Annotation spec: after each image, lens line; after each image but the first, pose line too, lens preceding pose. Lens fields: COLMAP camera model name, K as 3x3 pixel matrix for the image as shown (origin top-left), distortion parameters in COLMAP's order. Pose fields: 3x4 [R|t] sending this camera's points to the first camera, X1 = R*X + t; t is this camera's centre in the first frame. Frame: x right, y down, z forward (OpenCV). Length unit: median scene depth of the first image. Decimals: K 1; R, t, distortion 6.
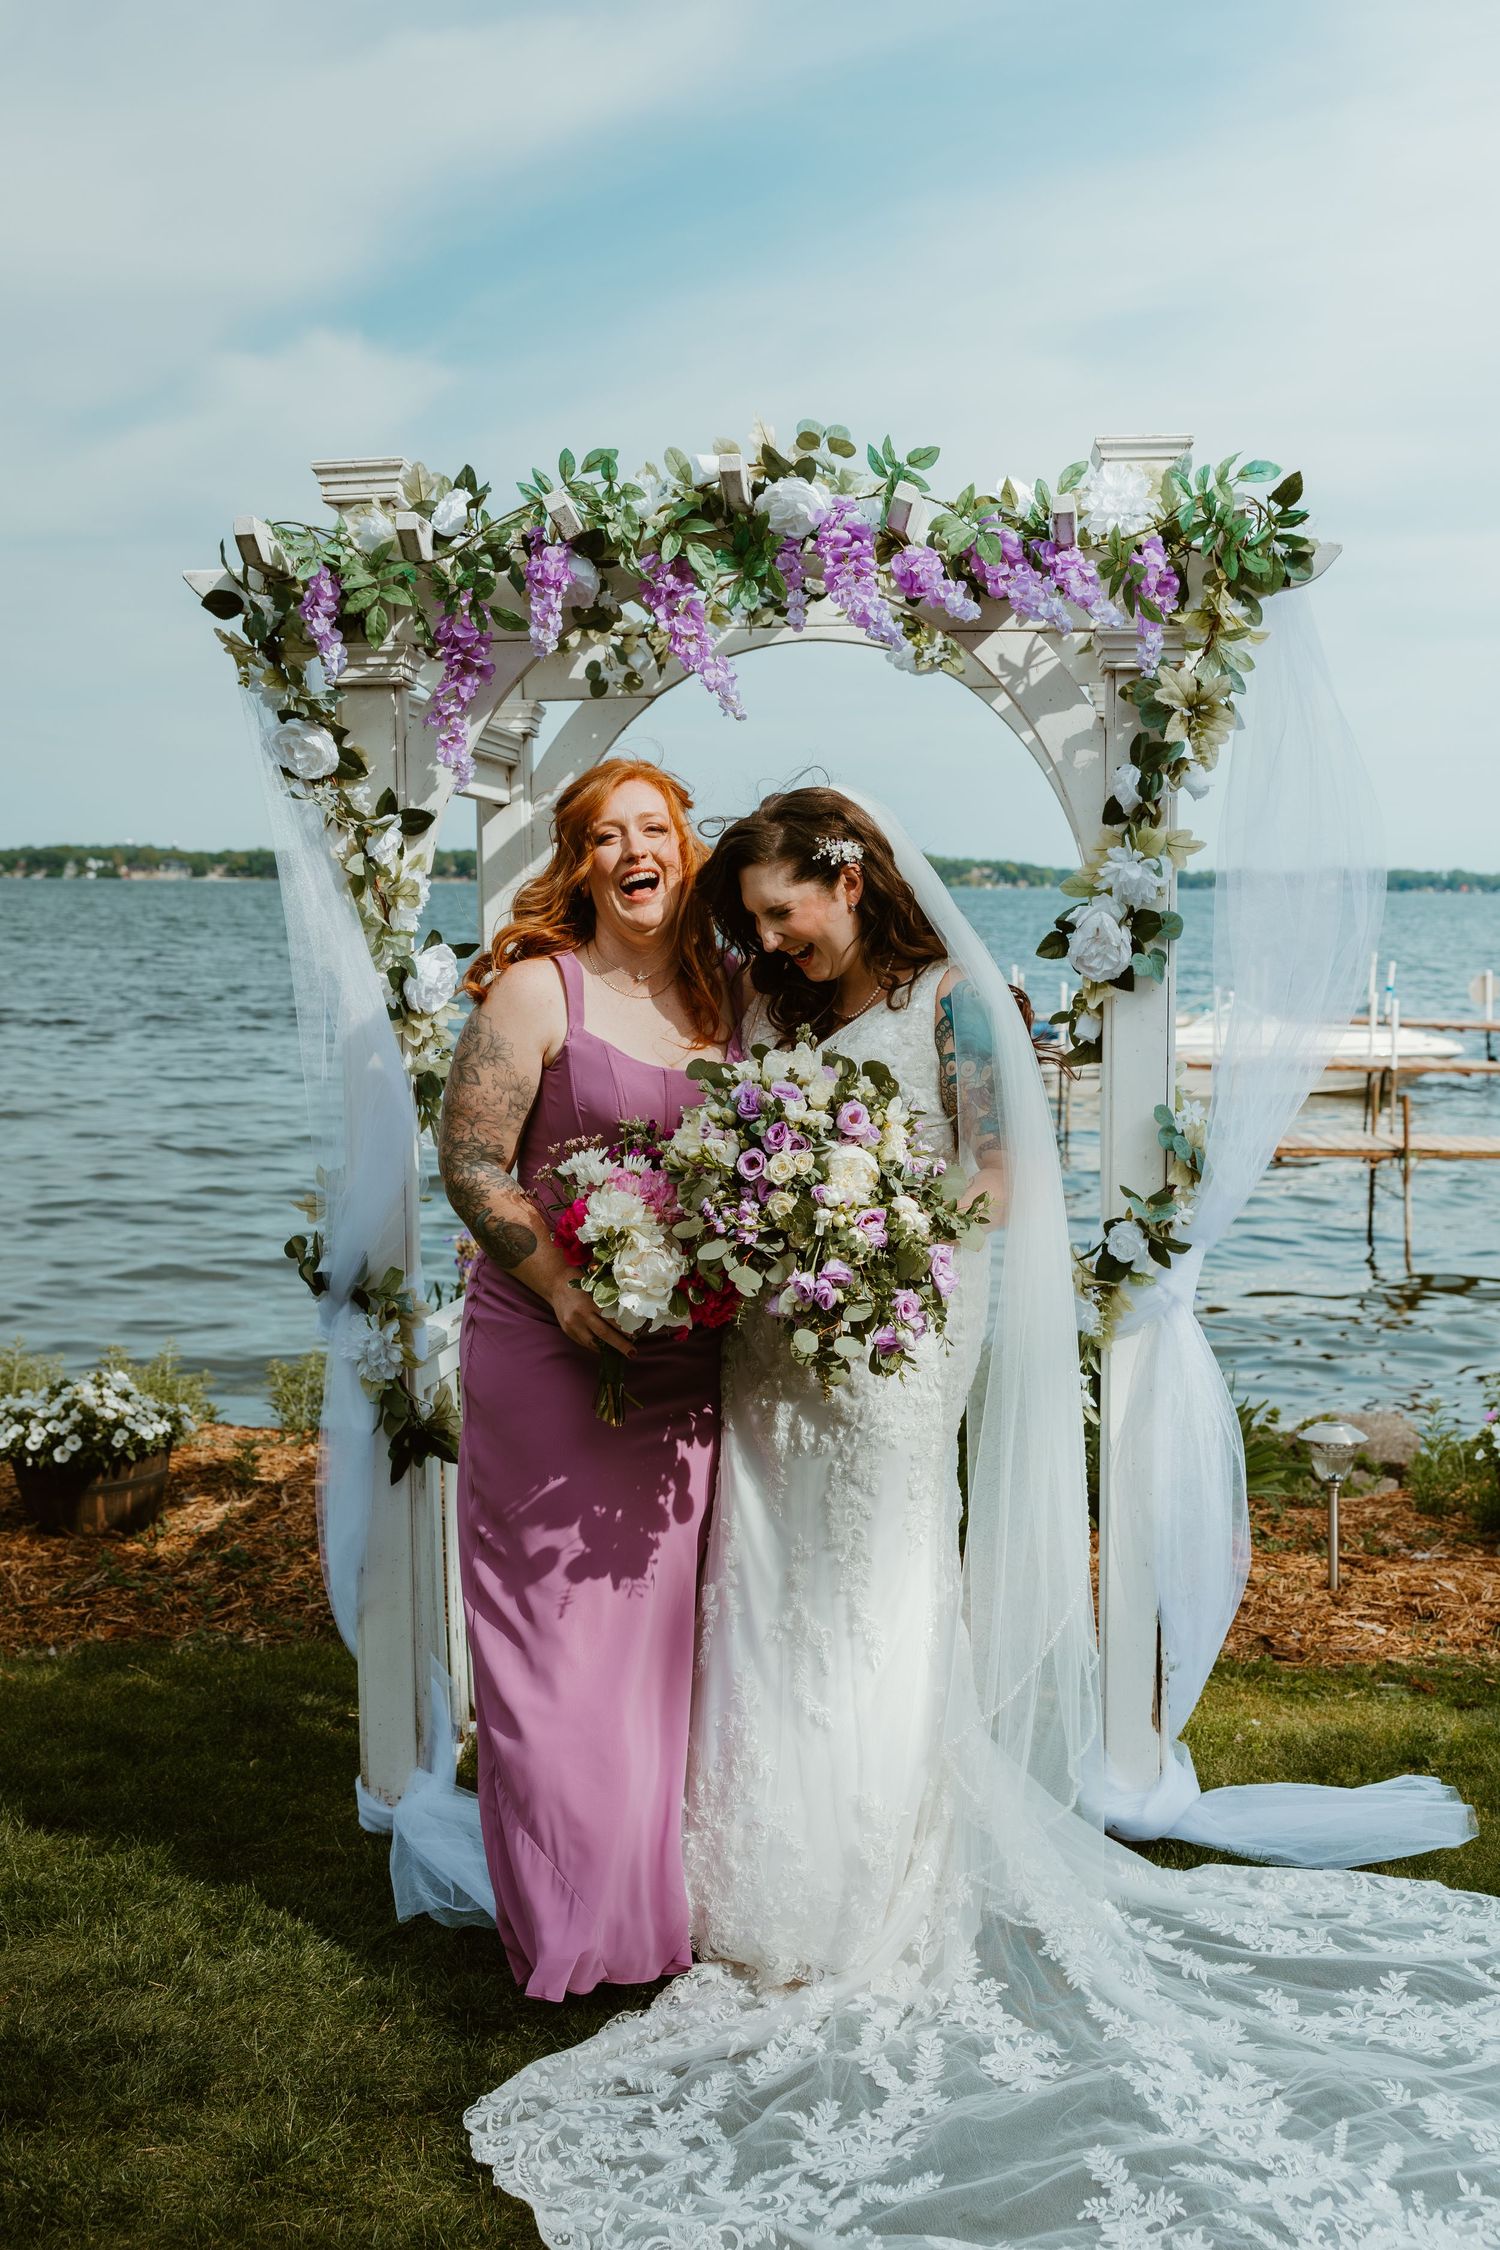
lens RADIAL K [[2586.5, 0, 750.9], [0, 2586.5, 1100.9], [0, 0, 1]] dist [0.003779, 0.000000]
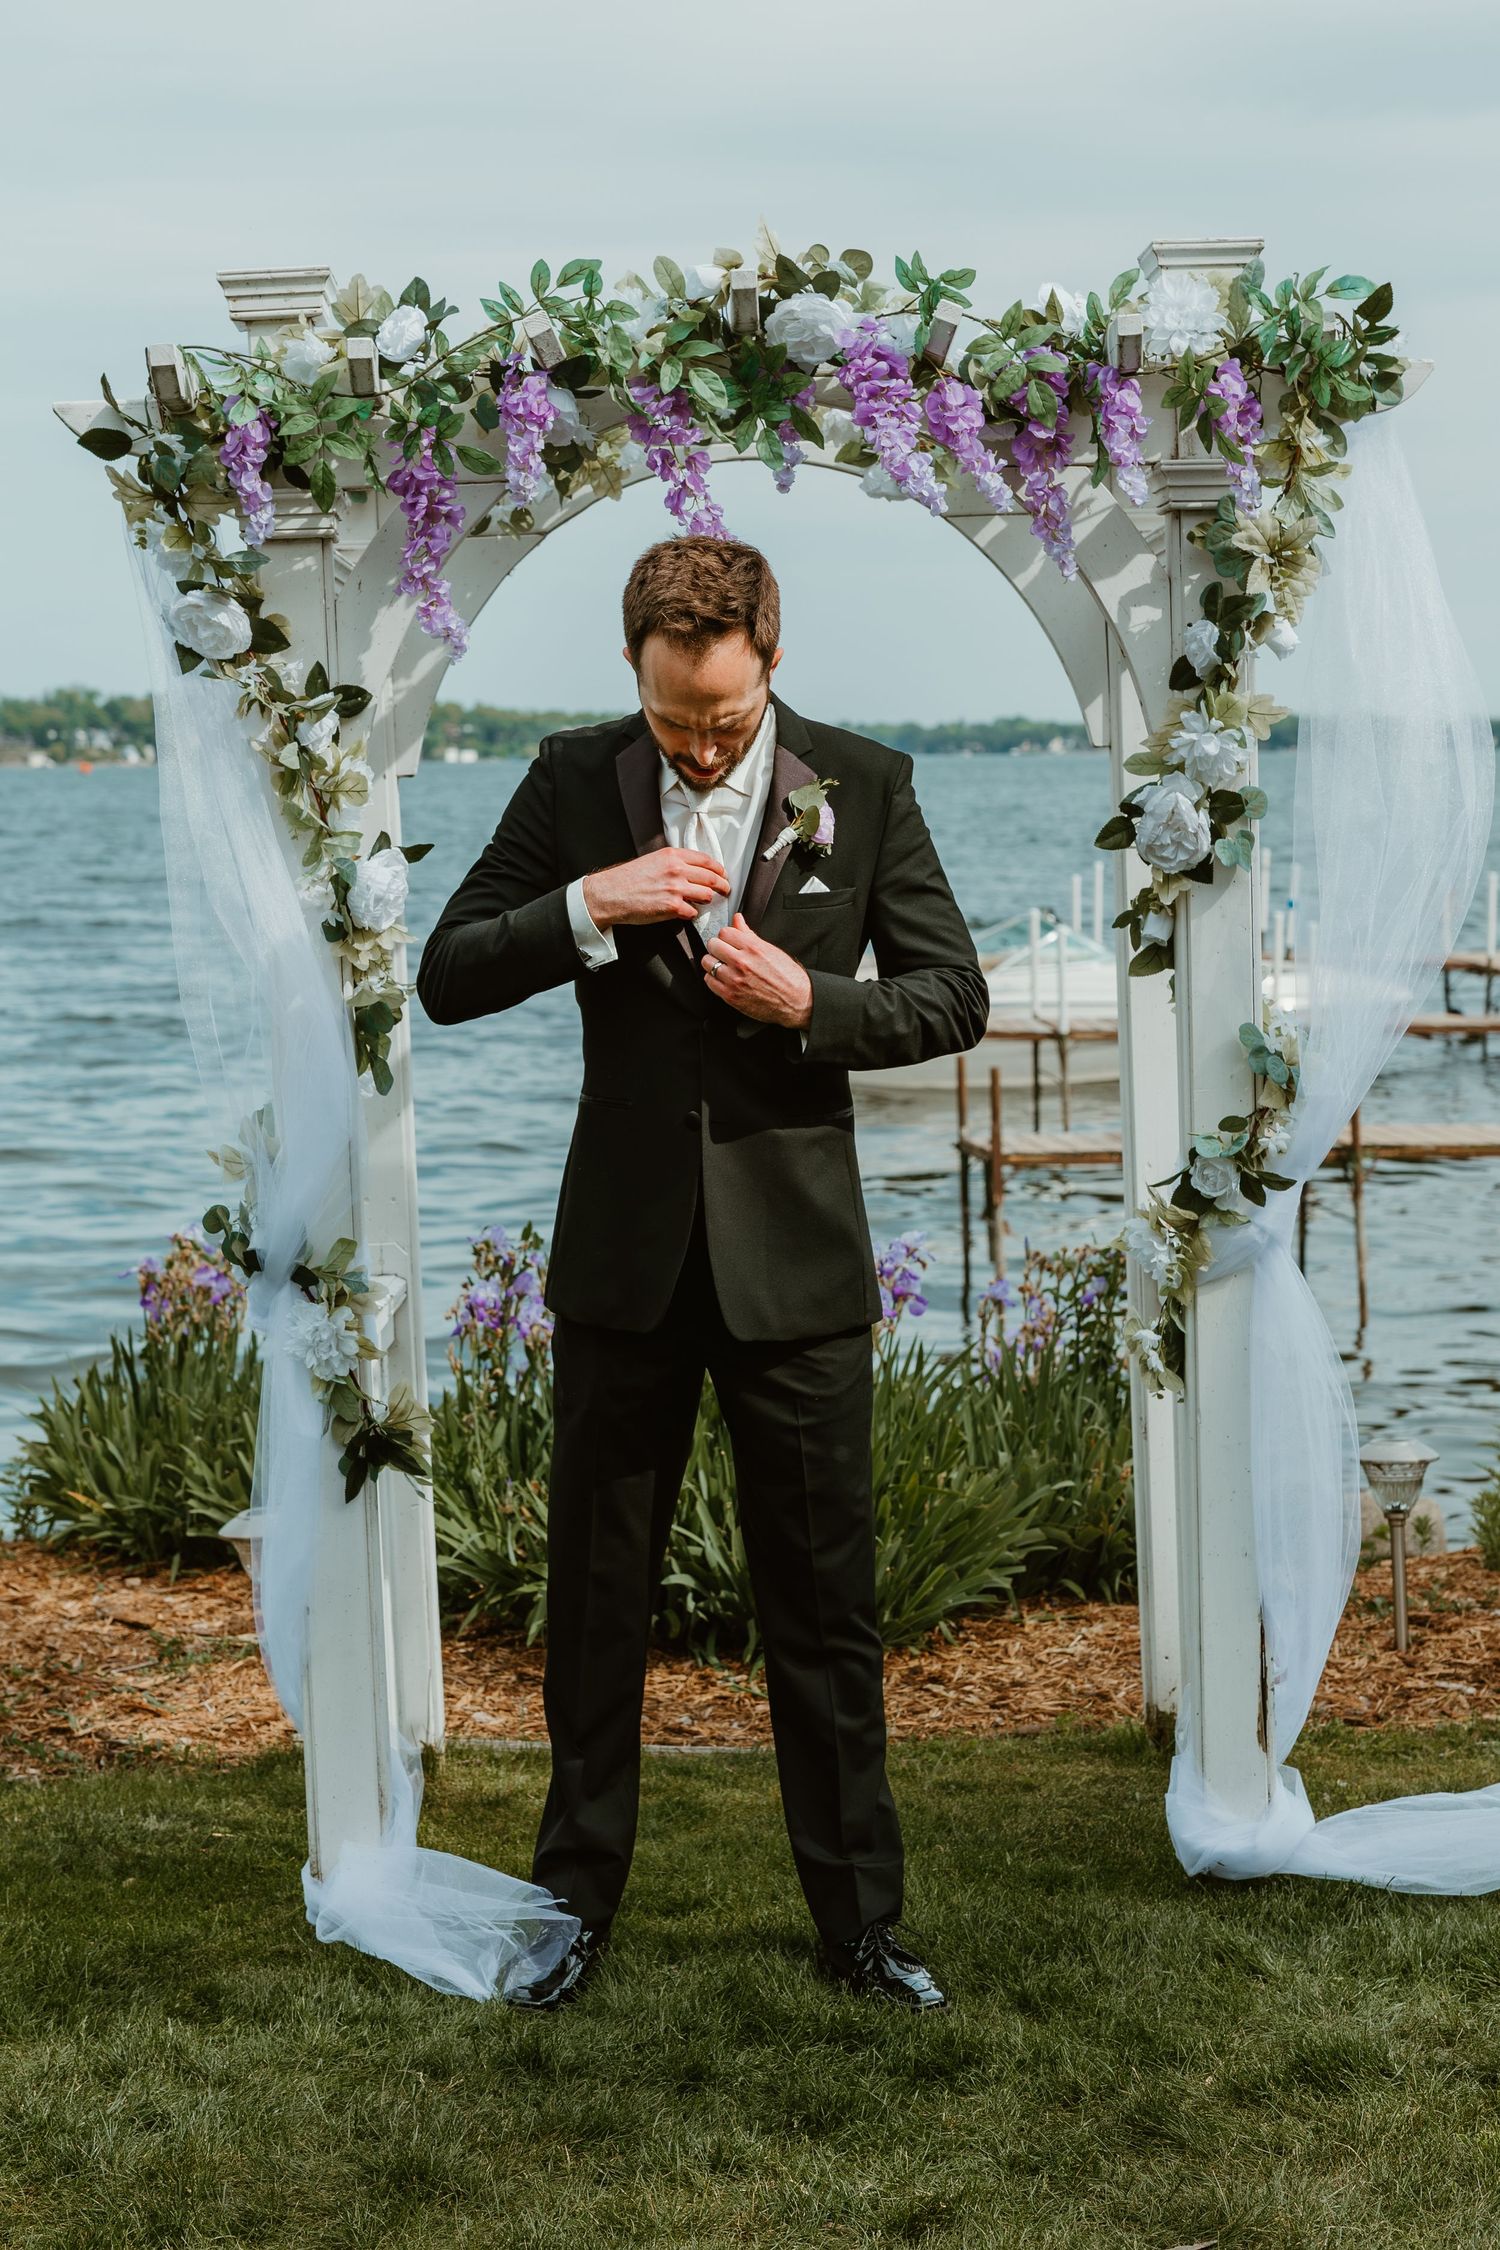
lens RADIAL K [[4437.7, 0, 735.1], [0, 4437.7, 1062.0], [0, 0, 1]] dist [0.053450, 0.000000]
pose [[0.991513, -0.030089, 0.126475, -0.199348], [0.031994, 0.999403, -0.013062, 0.031381], [-0.126006, 0.016998, 0.991884, -0.445683]]
